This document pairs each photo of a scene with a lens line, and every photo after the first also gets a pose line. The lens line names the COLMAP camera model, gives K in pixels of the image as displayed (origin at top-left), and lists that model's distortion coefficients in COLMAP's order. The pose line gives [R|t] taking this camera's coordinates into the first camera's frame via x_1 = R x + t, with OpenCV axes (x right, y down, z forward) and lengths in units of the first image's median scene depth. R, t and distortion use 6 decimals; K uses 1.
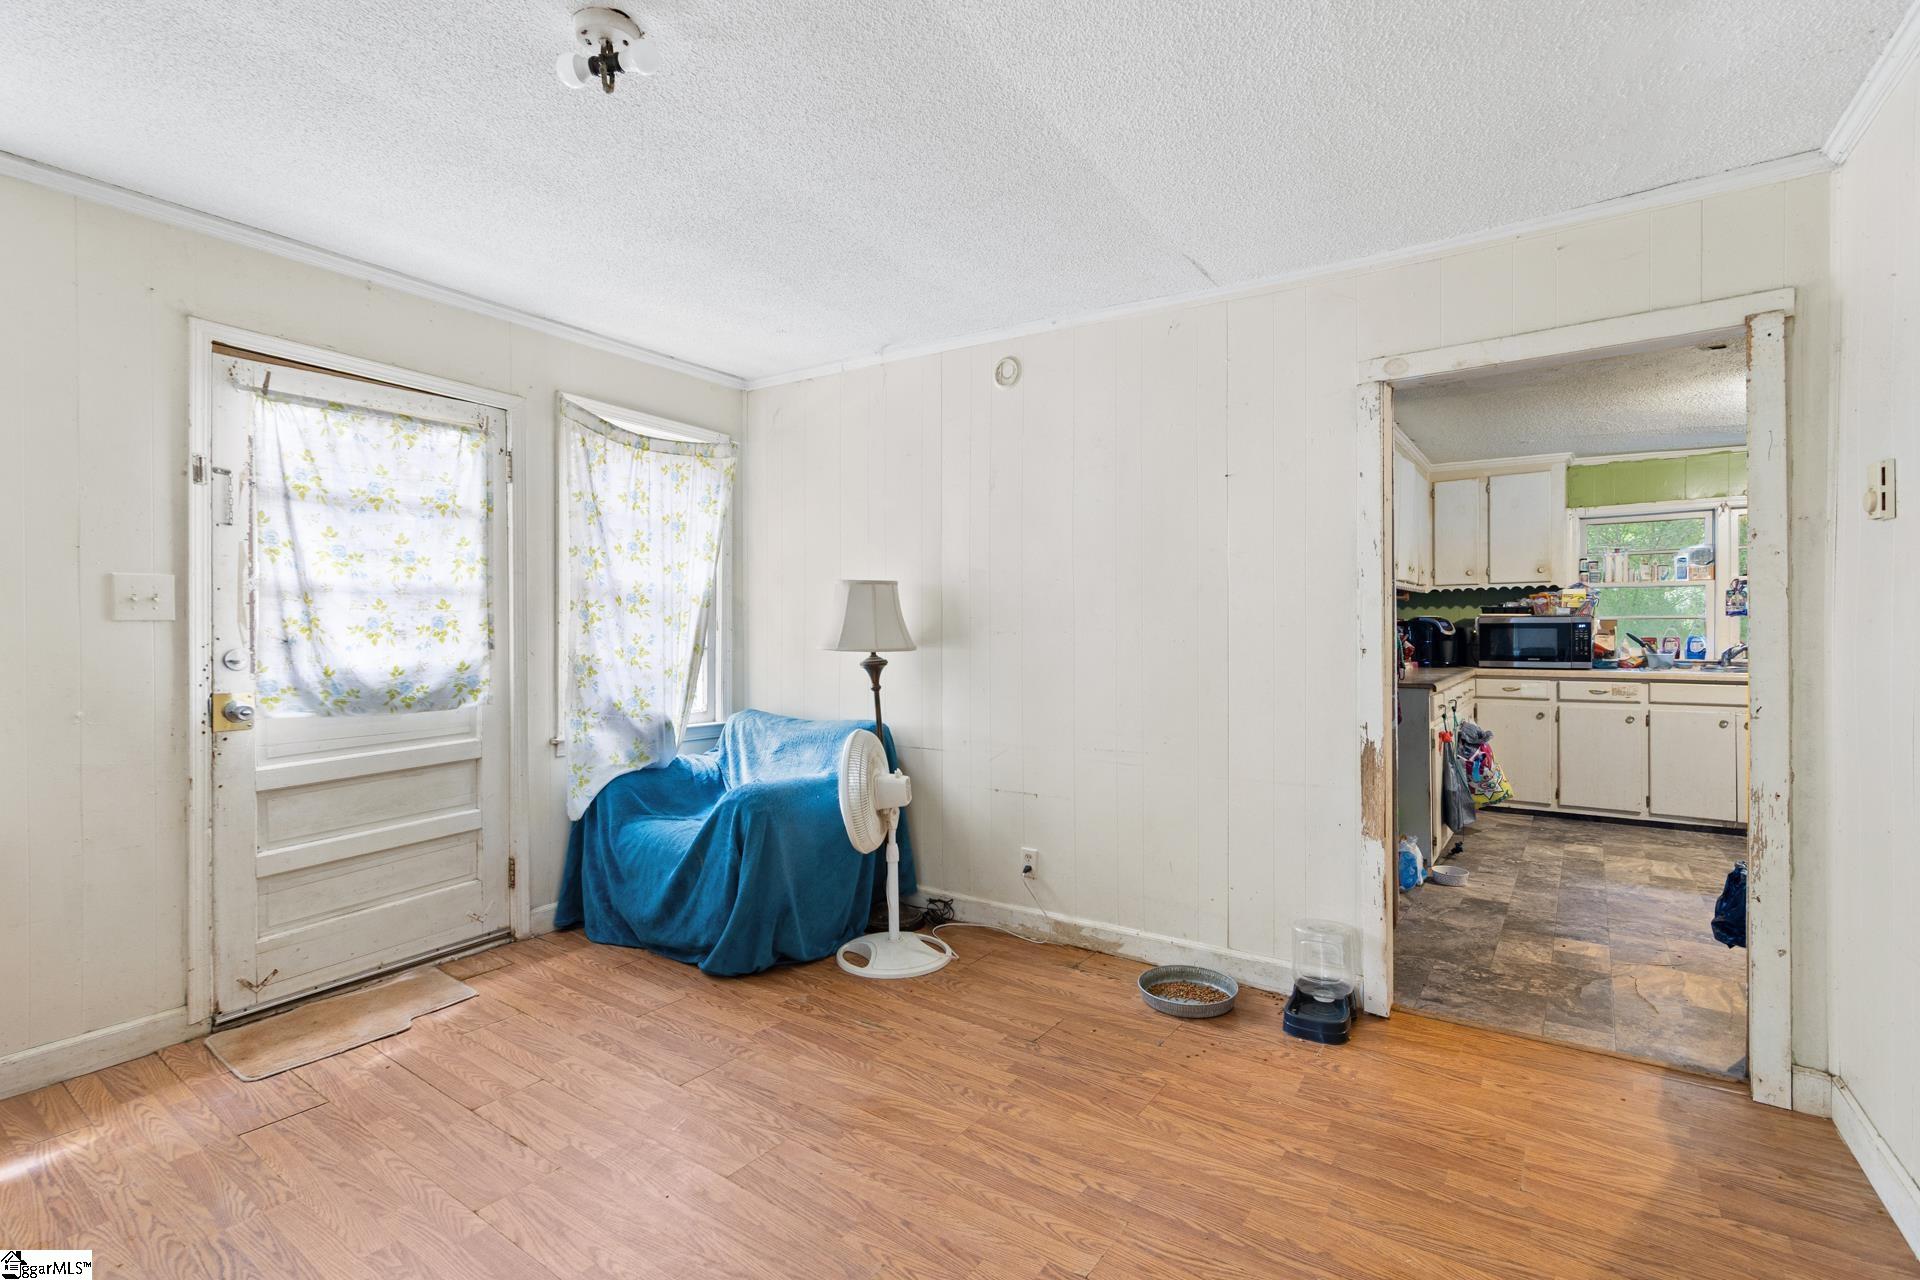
lens RADIAL K [[873.6, 0, 936.8], [0, 873.6, 639.2], [0, 0, 1]] dist [-0.000186, -0.001406]
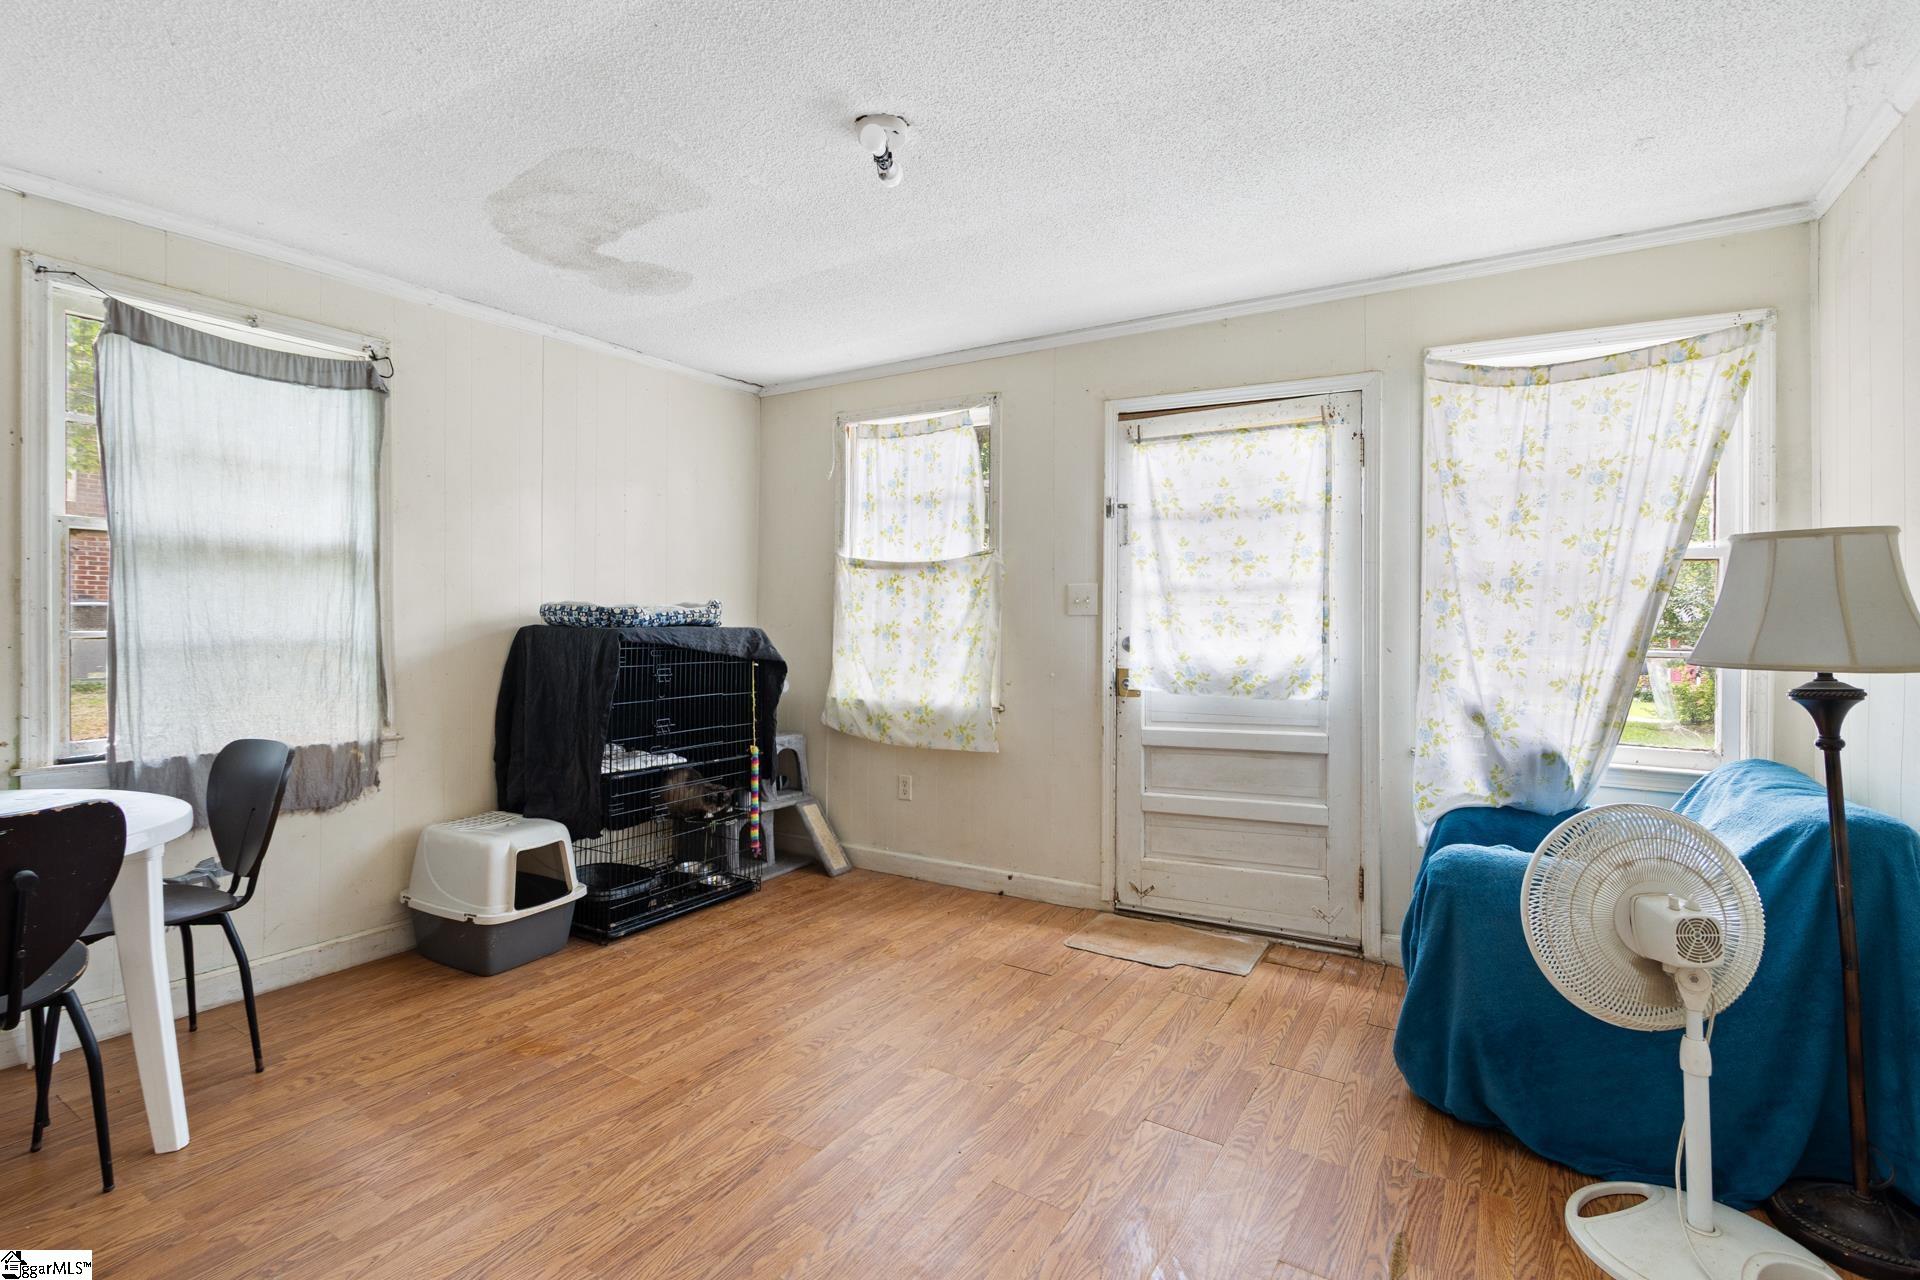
lens RADIAL K [[873.6, 0, 957.8], [0, 873.6, 624.1], [0, 0, 1]] dist [-0.000186, -0.001406]
pose [[0.079595, 0.004890, -0.996815, 0.460002], [-0.018238, 0.999828, 0.003448, -0.006229], [0.996660, 0.017905, 0.079671, 0.552440]]
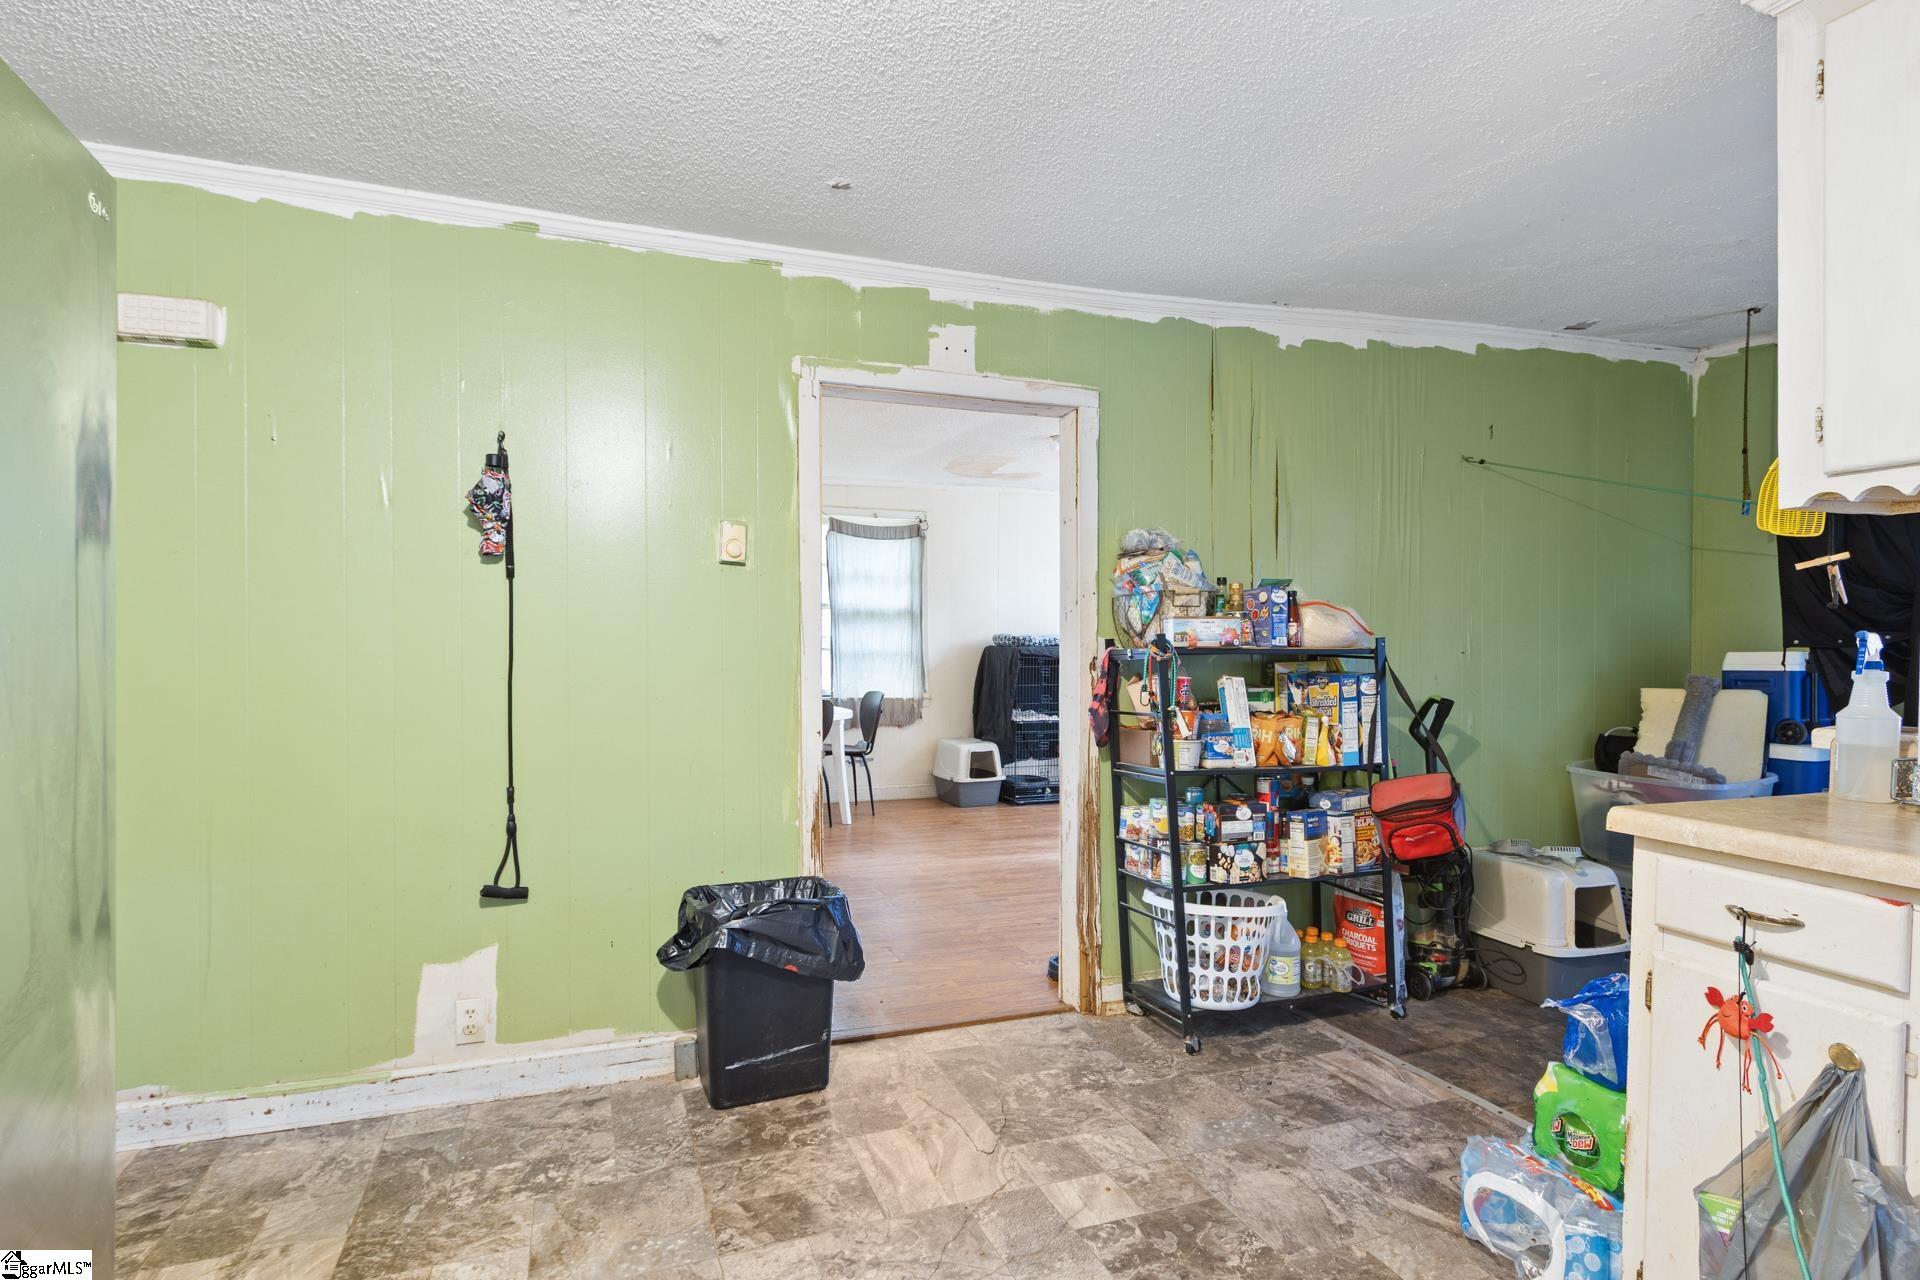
lens RADIAL K [[954.5, 0, 987.2], [0, 954.5, 648.1], [0, 0, 1]] dist [-0.002956, -0.001045]
pose [[-0.506064, 0.006263, -0.862473, 1.367230], [-0.011356, 0.999839, 0.013923, -0.017009], [0.862421, 0.016840, -0.505911, 1.306860]]
